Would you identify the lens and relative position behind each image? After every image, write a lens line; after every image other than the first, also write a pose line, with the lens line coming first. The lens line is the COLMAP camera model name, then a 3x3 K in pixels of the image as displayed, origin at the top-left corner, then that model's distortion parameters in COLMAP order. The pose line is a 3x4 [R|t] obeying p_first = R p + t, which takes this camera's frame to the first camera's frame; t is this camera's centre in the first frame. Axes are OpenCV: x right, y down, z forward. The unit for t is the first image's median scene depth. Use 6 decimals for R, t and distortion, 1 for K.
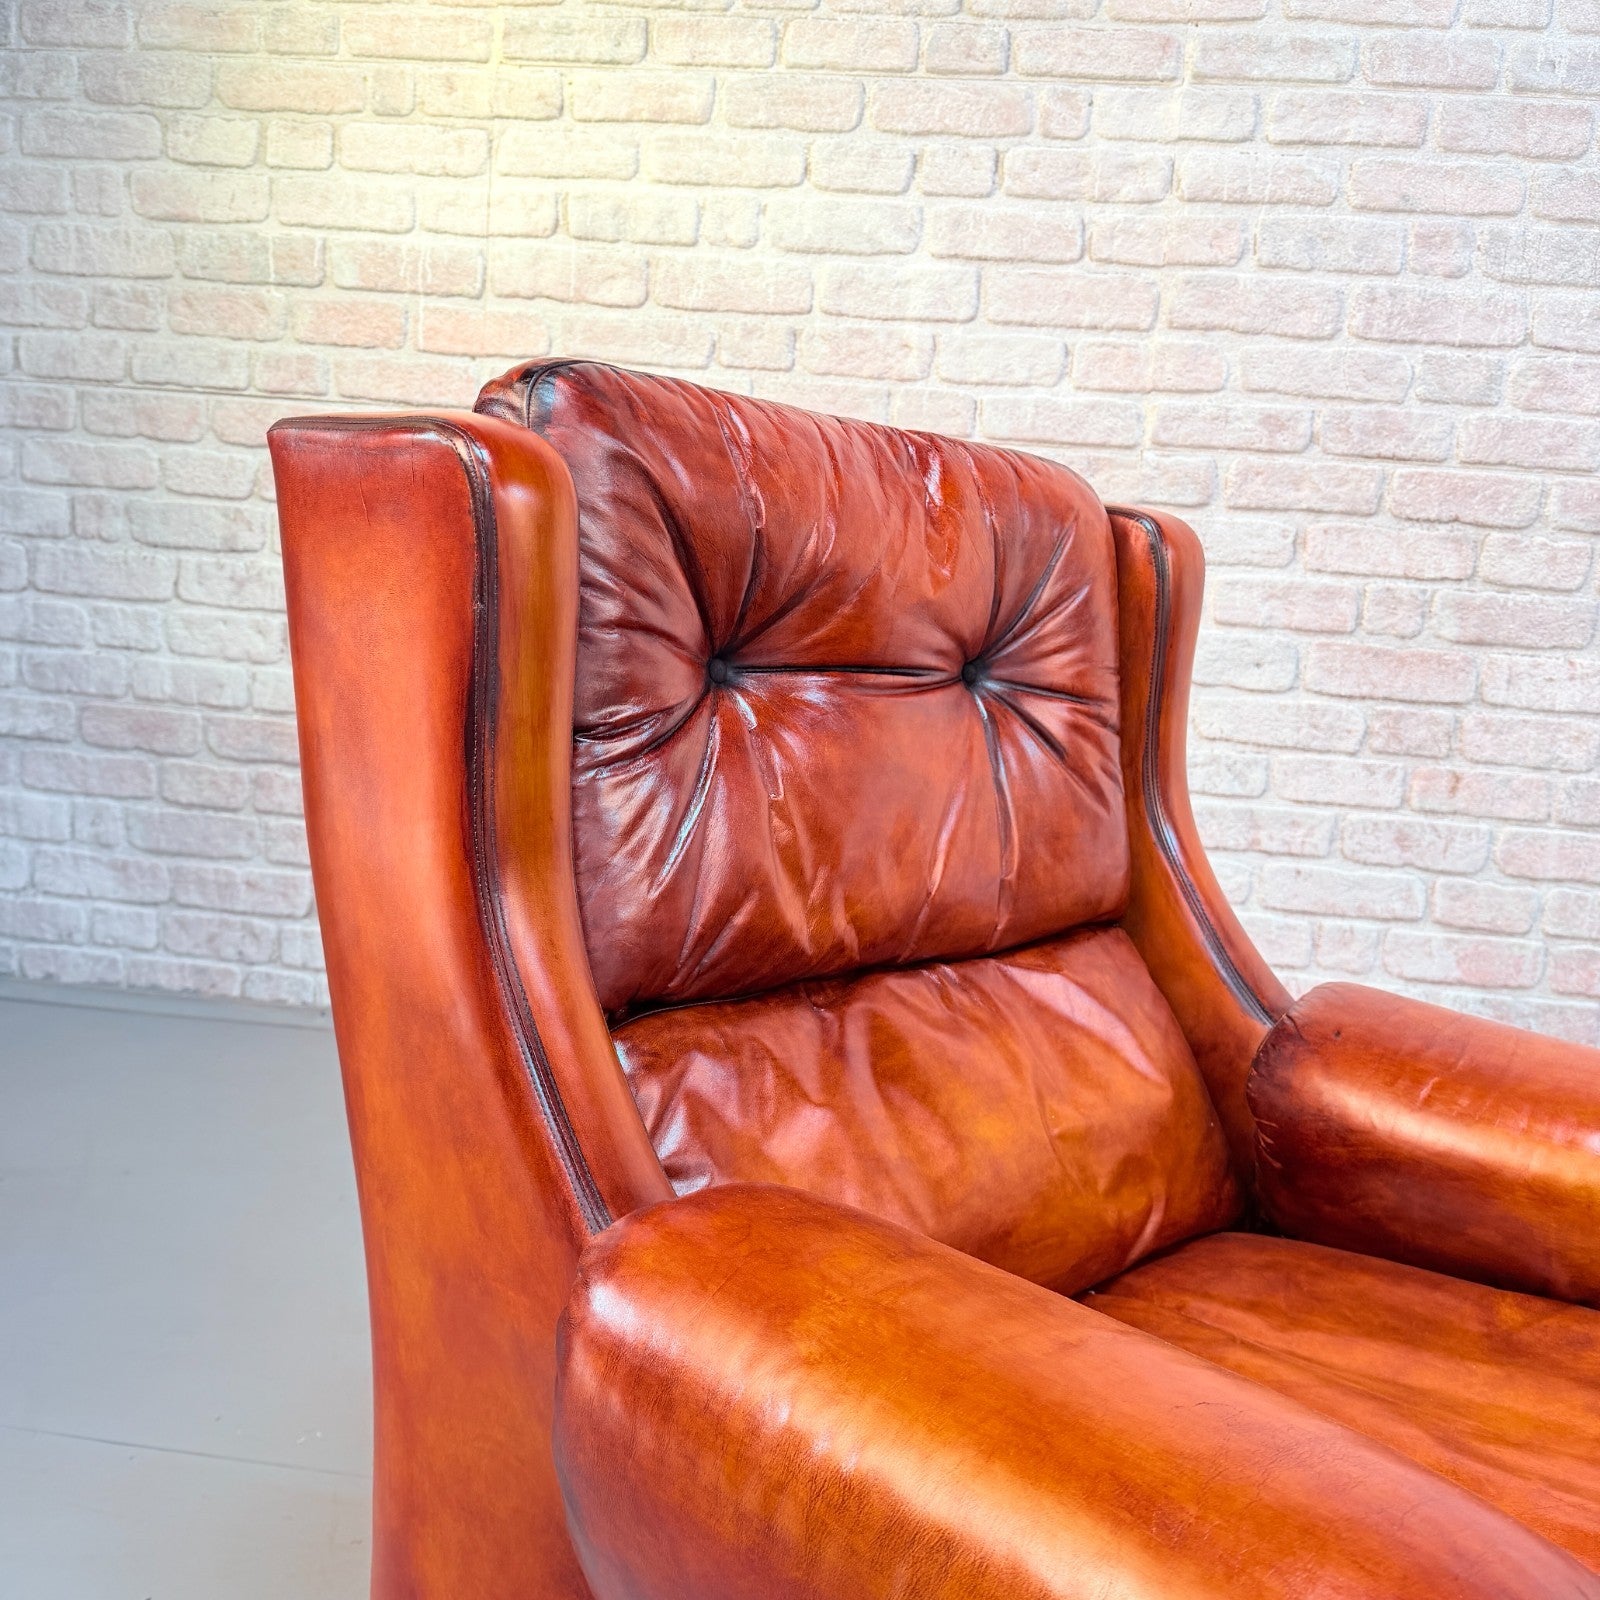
lens RADIAL K [[1567.3, 0, 764.3], [0, 1567.3, 788.7], [0, 0, 1]] dist [0.155158, -0.362079]
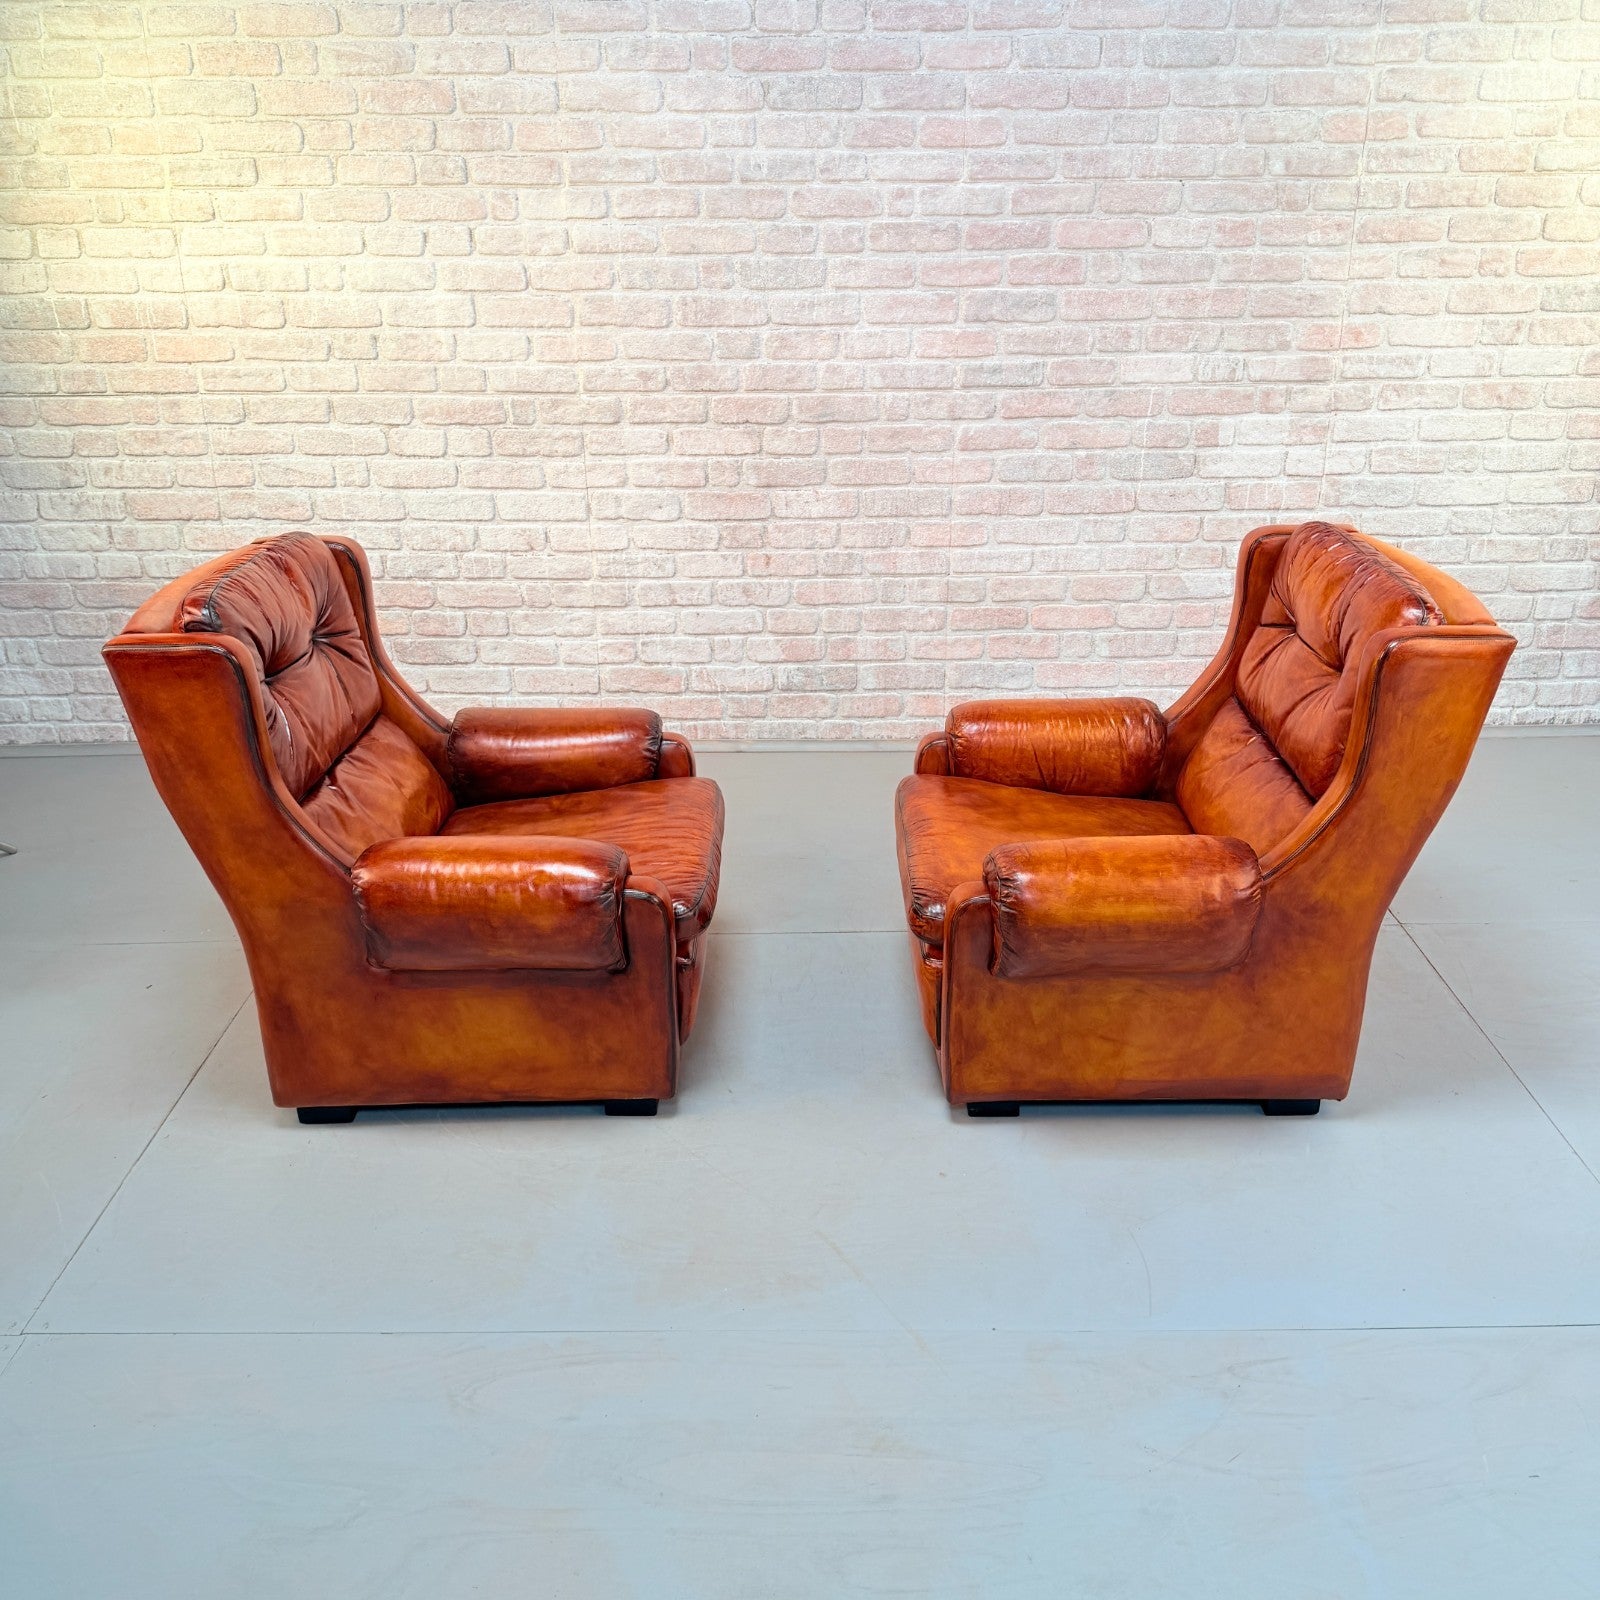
lens RADIAL K [[1481.6, 0, 804.9], [0, 1481.6, 809.6], [0, 0, 1]] dist [0.167515, -0.340643]
pose [[0.986723, -0.127762, 0.100274, 0.259732], [0.098137, 0.960962, 0.258692, -0.175304], [-0.129411, -0.245417, 0.960741, -0.811914]]
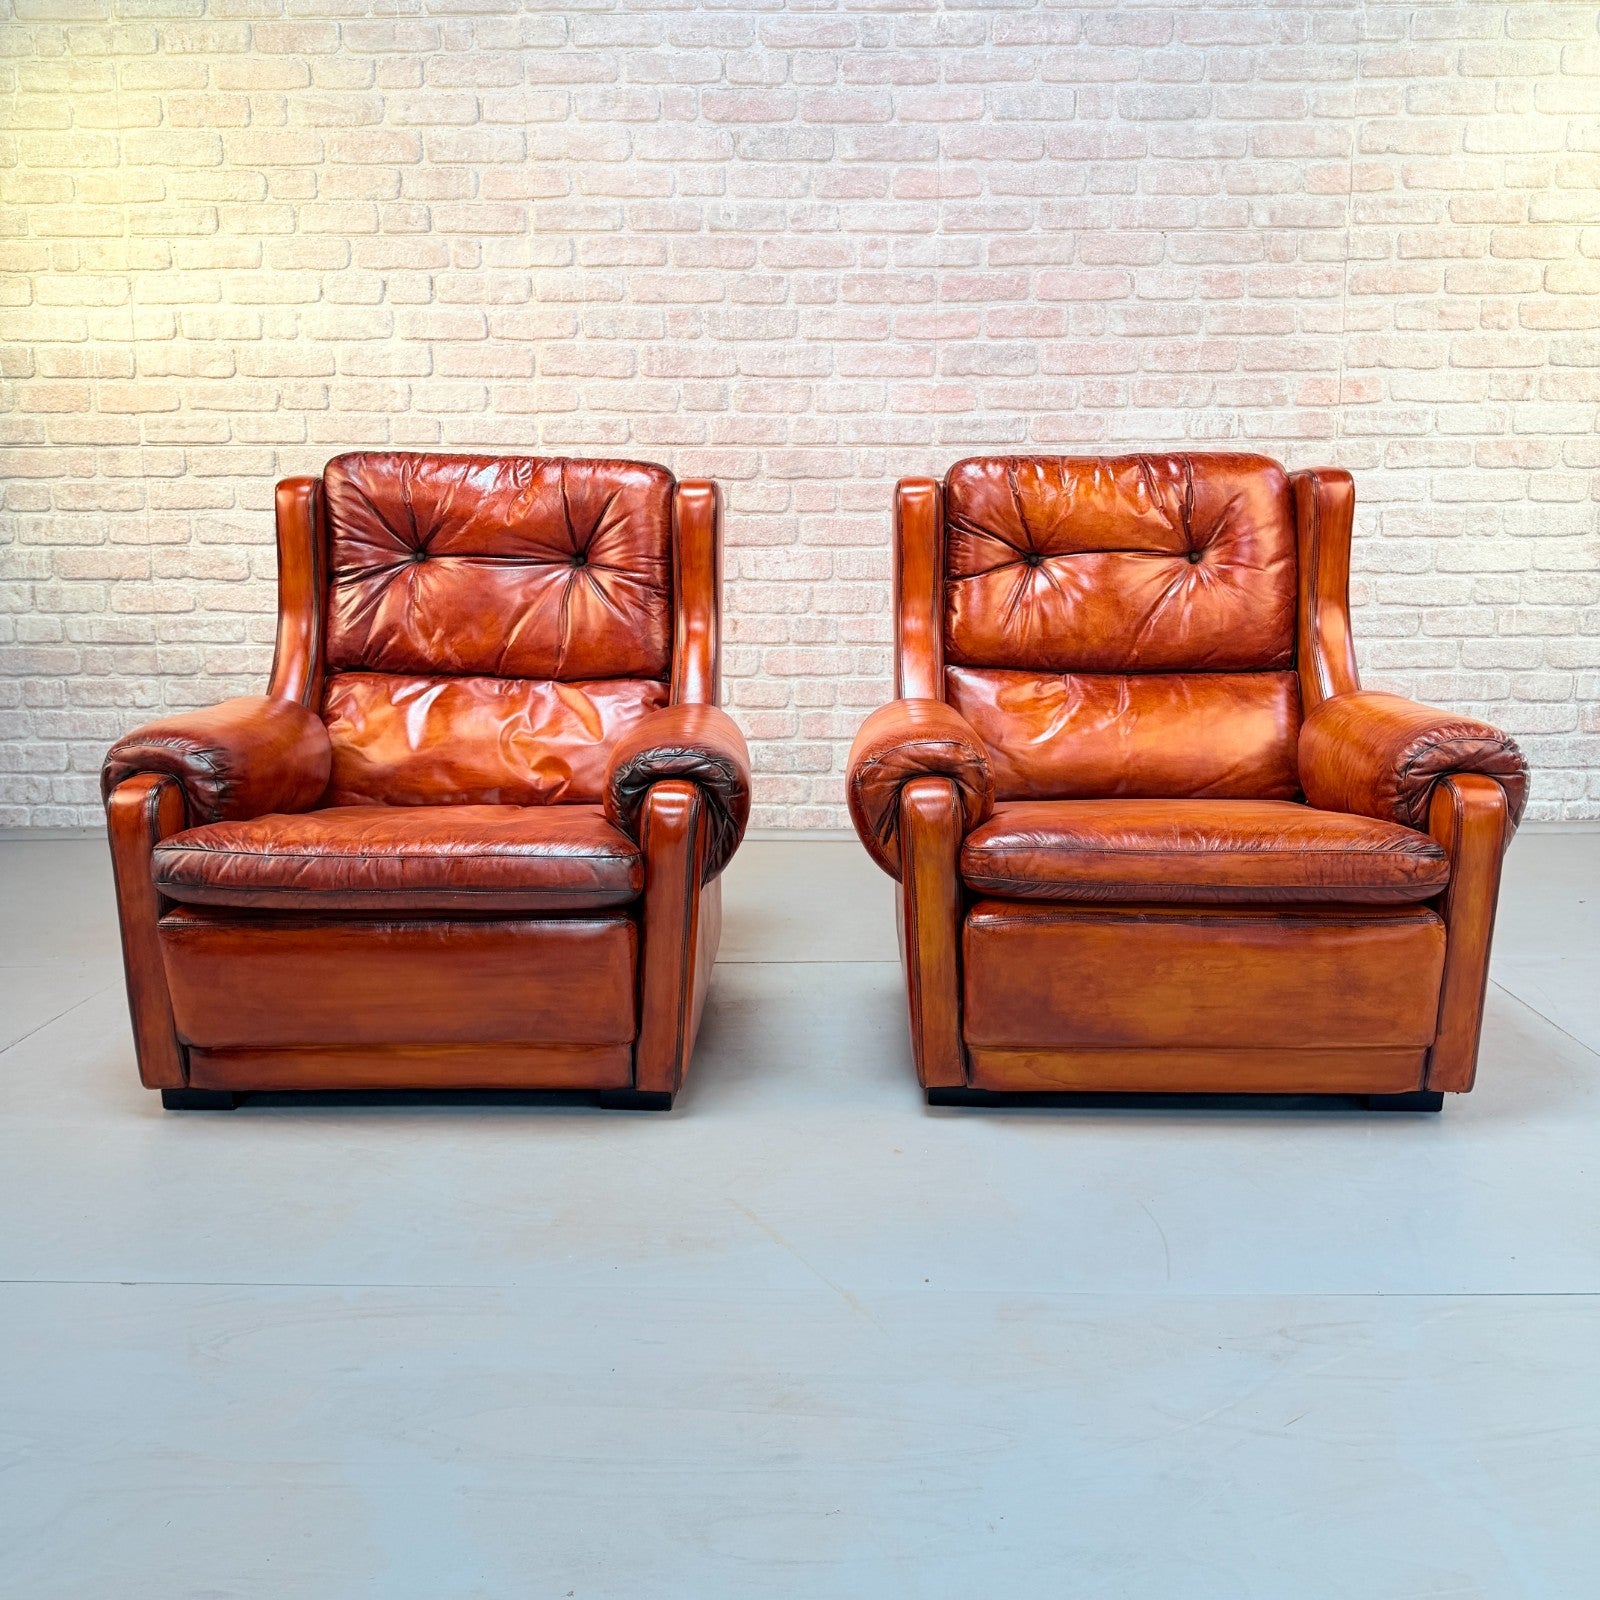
lens RADIAL K [[1483.8, 0, 798.9], [0, 1483.8, 793.7], [0, 0, 1]] dist [0.177955, -0.383553]
pose [[0.989630, -0.092936, 0.109524, 0.305345], [0.090606, 0.995545, 0.026081, 0.148127], [-0.111460, -0.015887, 0.993642, -0.671744]]
